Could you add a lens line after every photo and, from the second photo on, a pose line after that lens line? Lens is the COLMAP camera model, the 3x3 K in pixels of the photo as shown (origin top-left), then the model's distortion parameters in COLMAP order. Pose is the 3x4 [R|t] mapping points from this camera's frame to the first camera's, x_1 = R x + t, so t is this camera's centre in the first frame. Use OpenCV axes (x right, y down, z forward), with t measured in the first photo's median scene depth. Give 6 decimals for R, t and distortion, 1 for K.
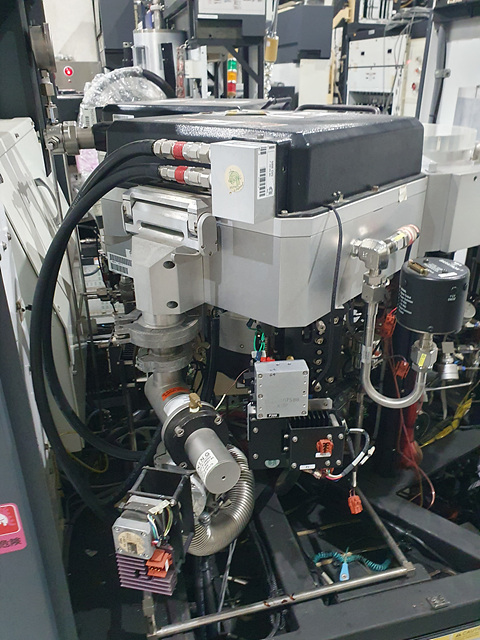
lens RADIAL K [[512.9, 0, 252.5], [0, 512.9, 322.1], [0, 0, 1]] dist [0.019307, 0.000044]
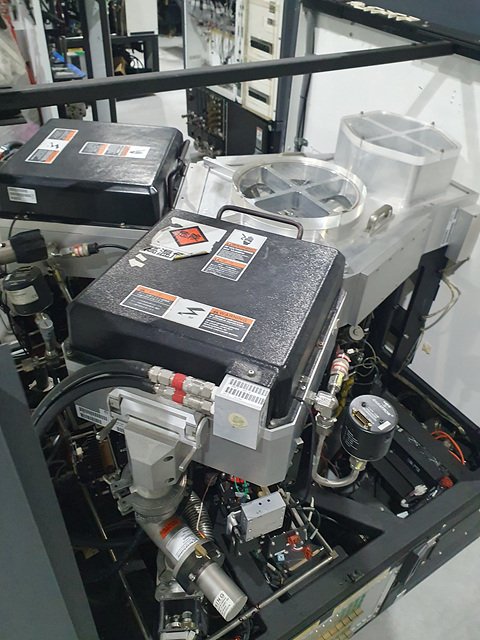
lens RADIAL K [[520.0, 0, 243.1], [0, 520.0, 290.8], [0, 0, 1]] dist [0.006757, -0.000535]
pose [[0.950223, -0.143957, 0.276321, -0.252422], [0.070609, 0.963283, 0.259036, -0.707284], [-0.303465, -0.226631, 0.925498, -0.038200]]
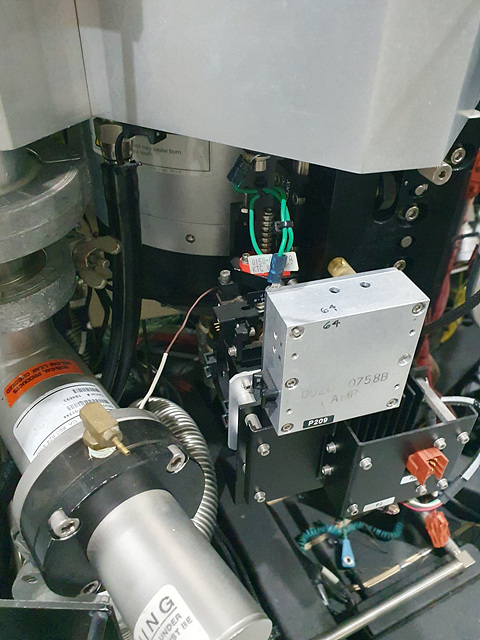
lens RADIAL K [[505.6, 0, 240.0], [0, 505.6, 320.0], [0, 0, 1]] dist [0.002562, 0.000770]
pose [[0.979018, -0.102849, 0.175916, -0.071244], [0.059471, 0.969911, 0.236083, 0.017887], [-0.194904, -0.220668, 0.955677, 0.648046]]
